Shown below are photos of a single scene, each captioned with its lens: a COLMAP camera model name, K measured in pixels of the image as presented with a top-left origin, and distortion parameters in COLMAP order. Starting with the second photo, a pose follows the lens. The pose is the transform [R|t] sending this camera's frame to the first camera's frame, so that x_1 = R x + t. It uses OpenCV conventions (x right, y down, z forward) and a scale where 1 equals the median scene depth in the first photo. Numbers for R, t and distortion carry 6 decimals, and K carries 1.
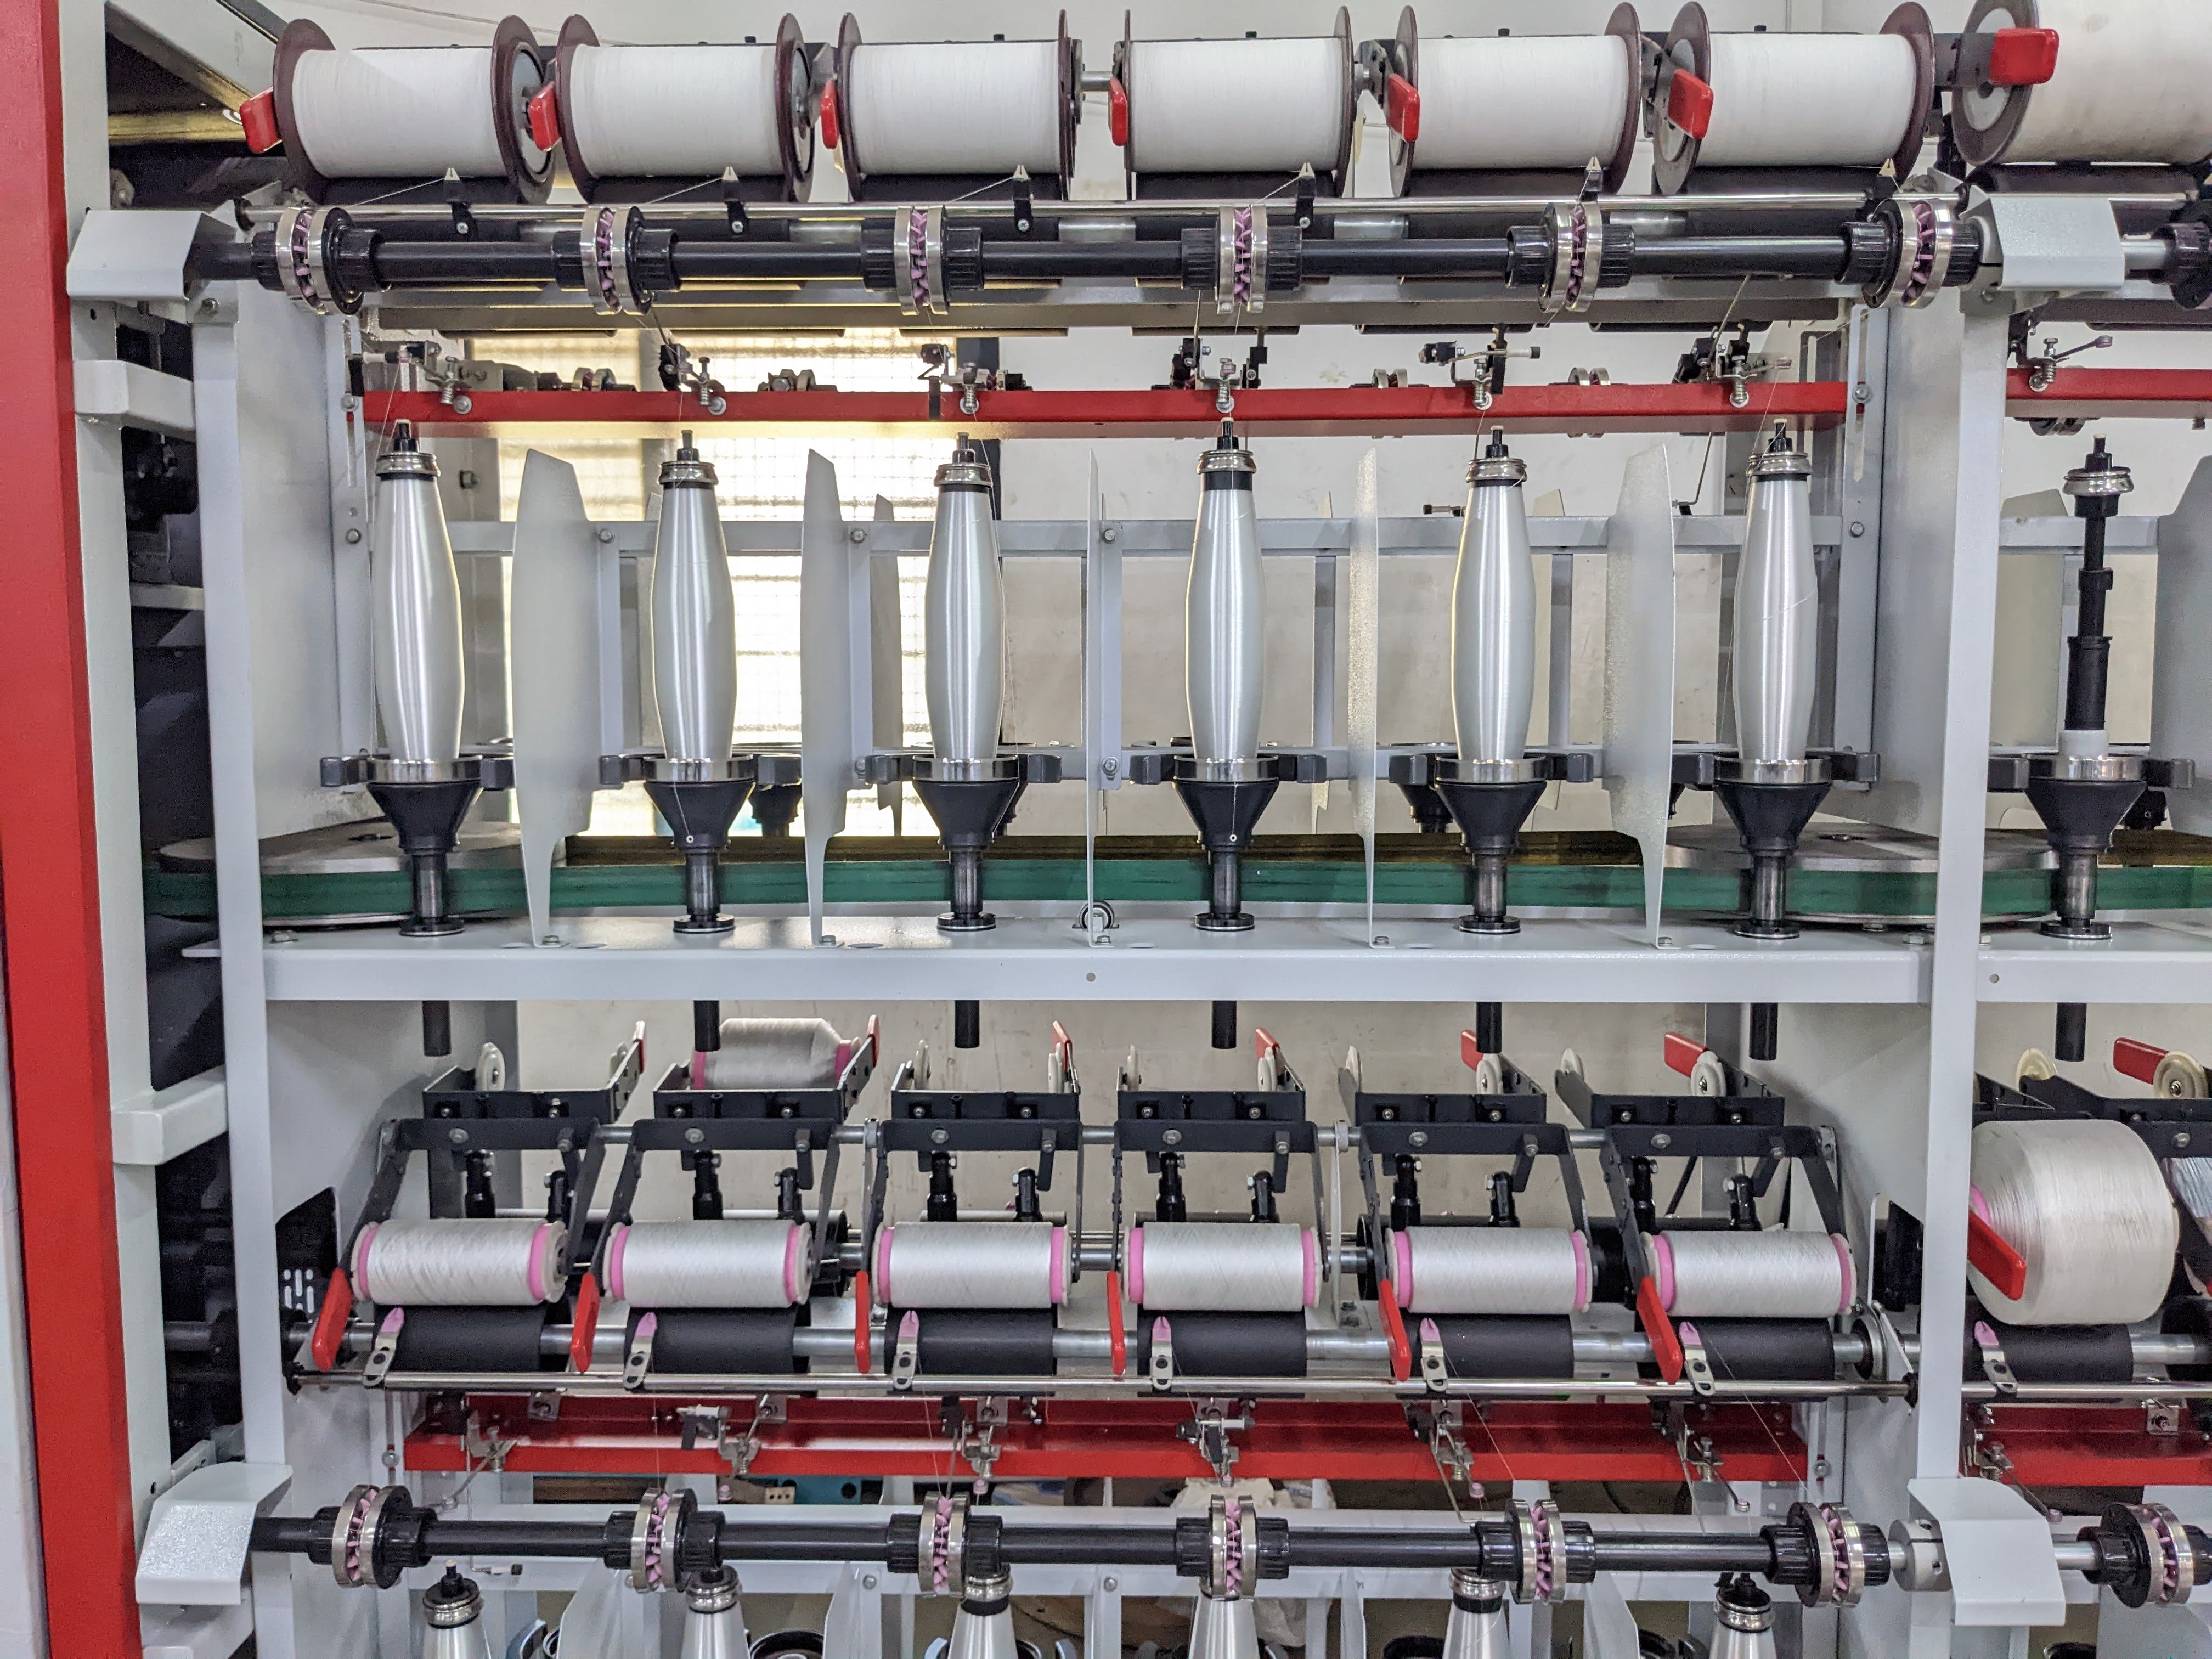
lens RADIAL K [[1742.7, 0, 1117.5], [0, 1742.7, 829.7], [0, 0, 1]] dist [0.029164, -0.062968]
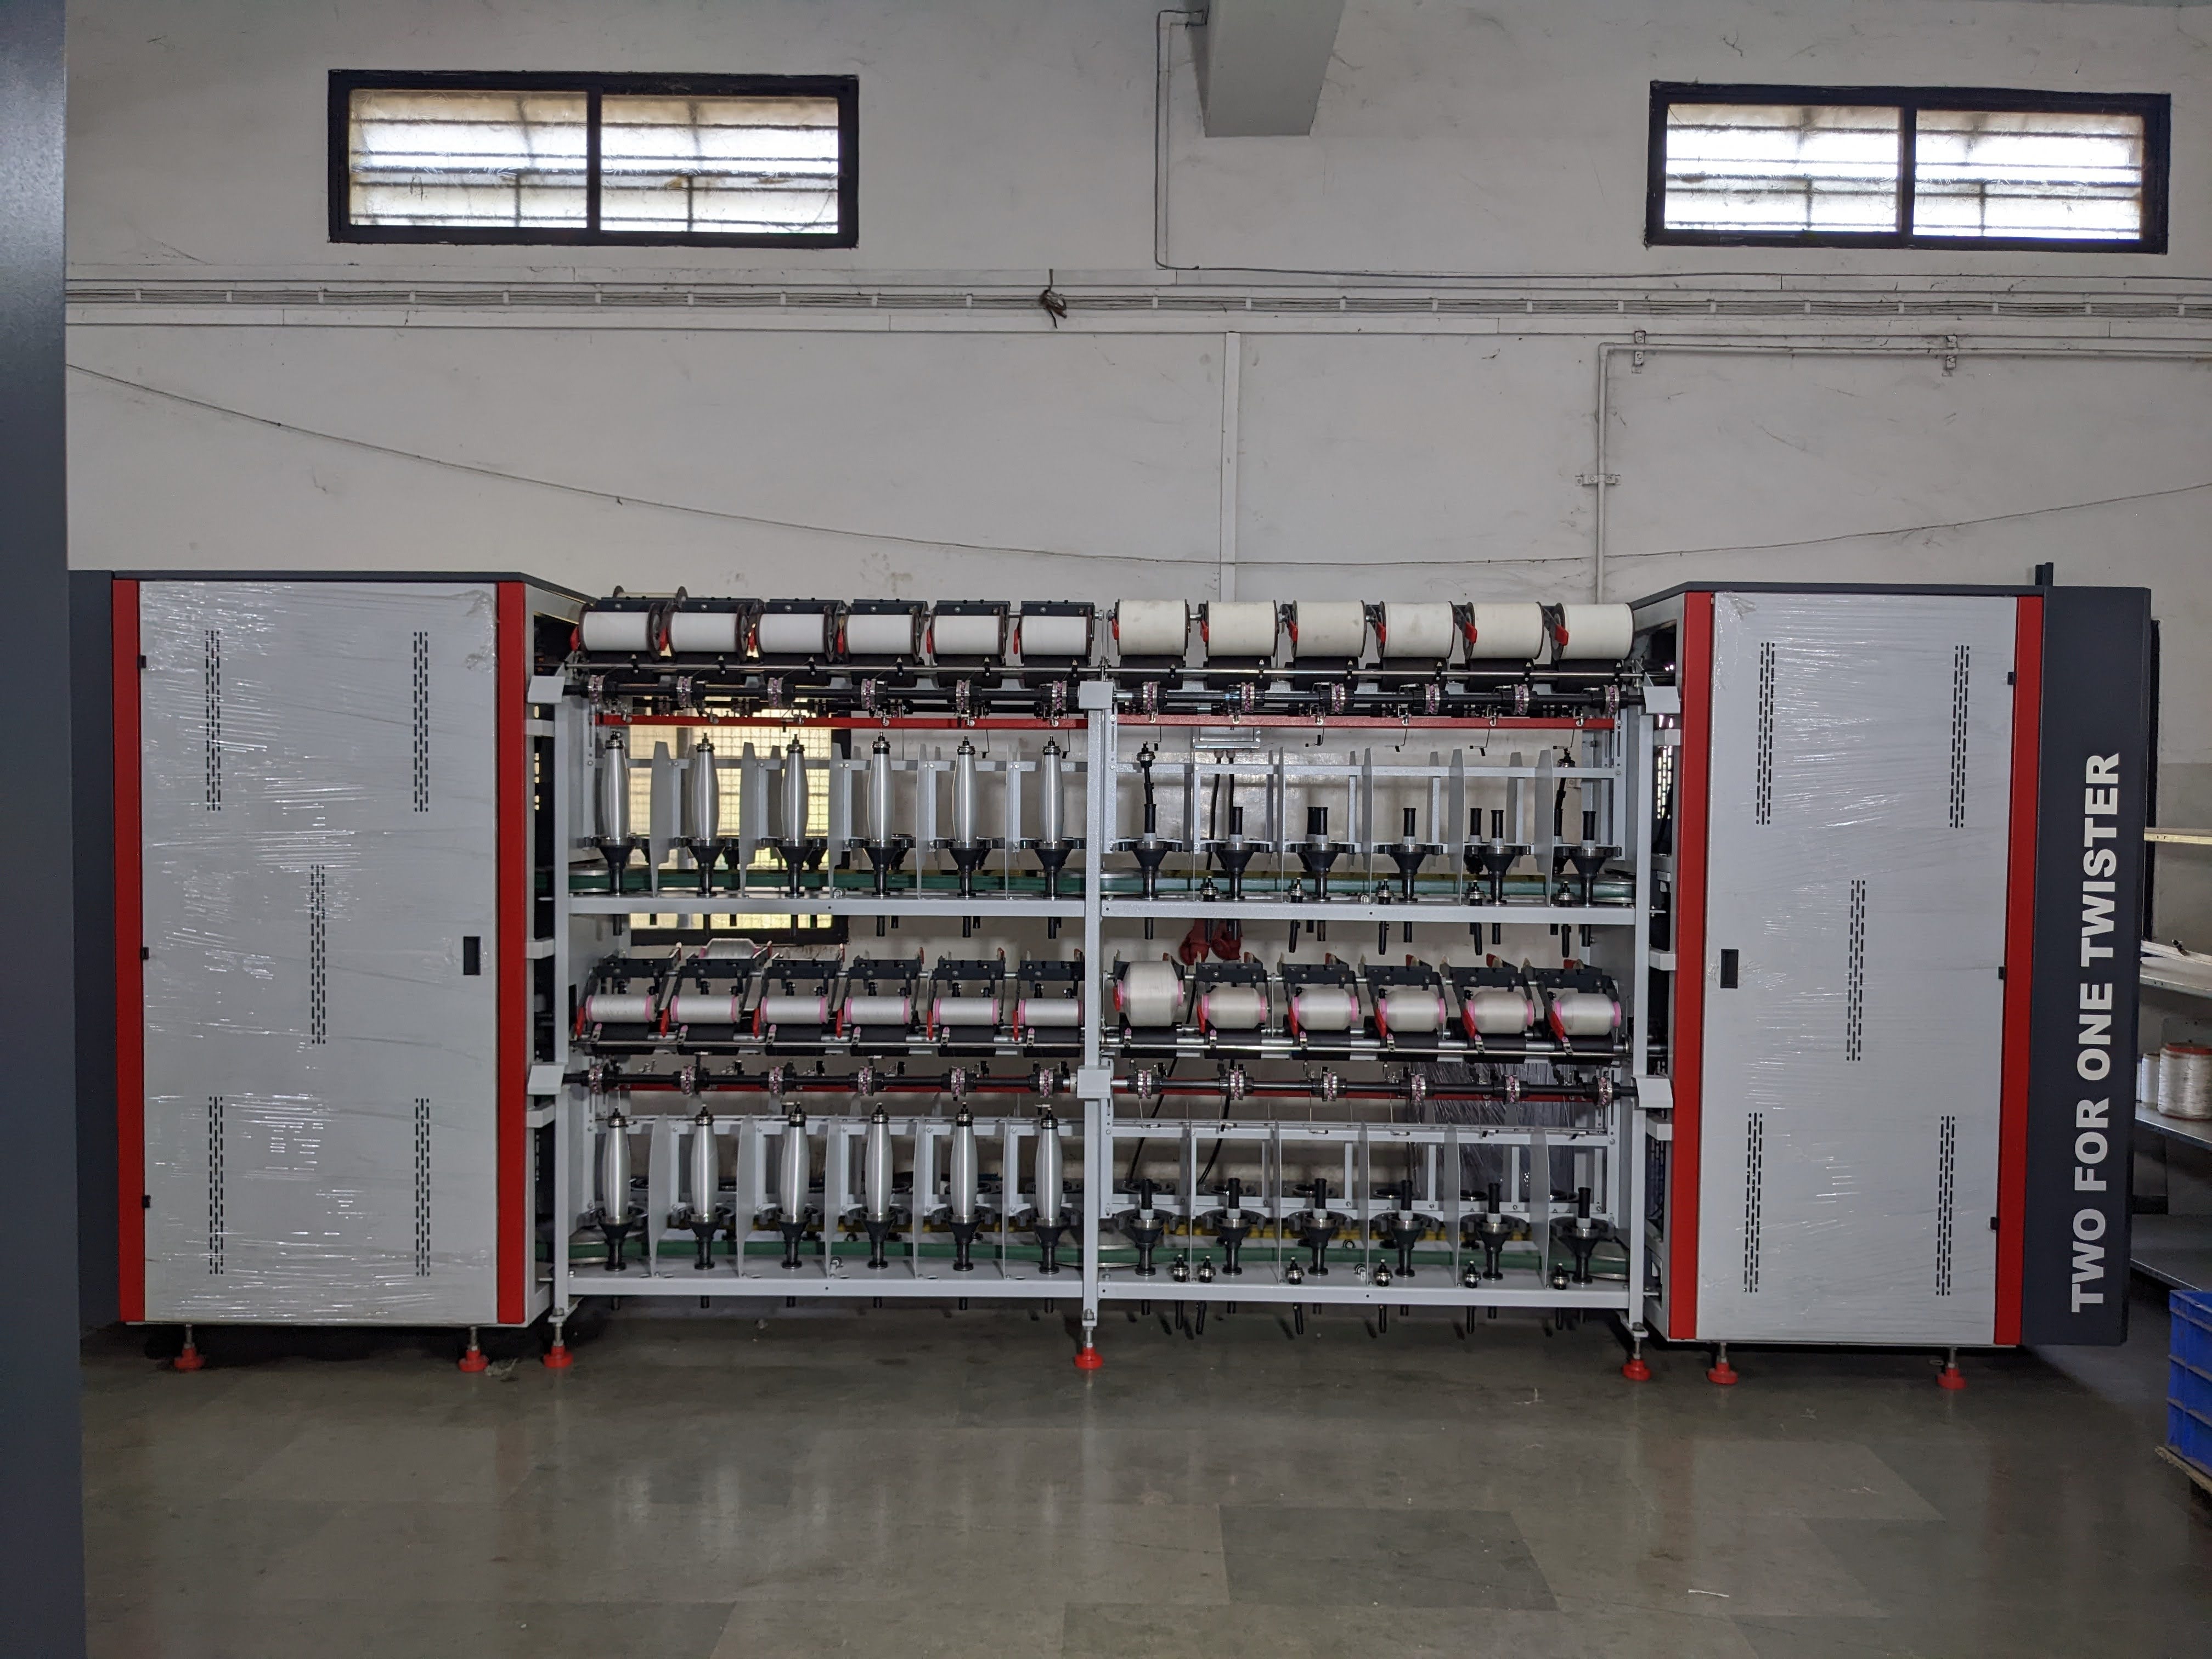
lens RADIAL K [[1742.7, 0, 1117.5], [0, 1742.7, 829.7], [0, 0, 1]] dist [0.029164, -0.062968]
pose [[0.999900, 0.008790, 0.011073, 0.446378], [-0.008180, 0.998510, -0.053957, 0.102557], [-0.011530, 0.053861, 0.998482, -2.059387]]
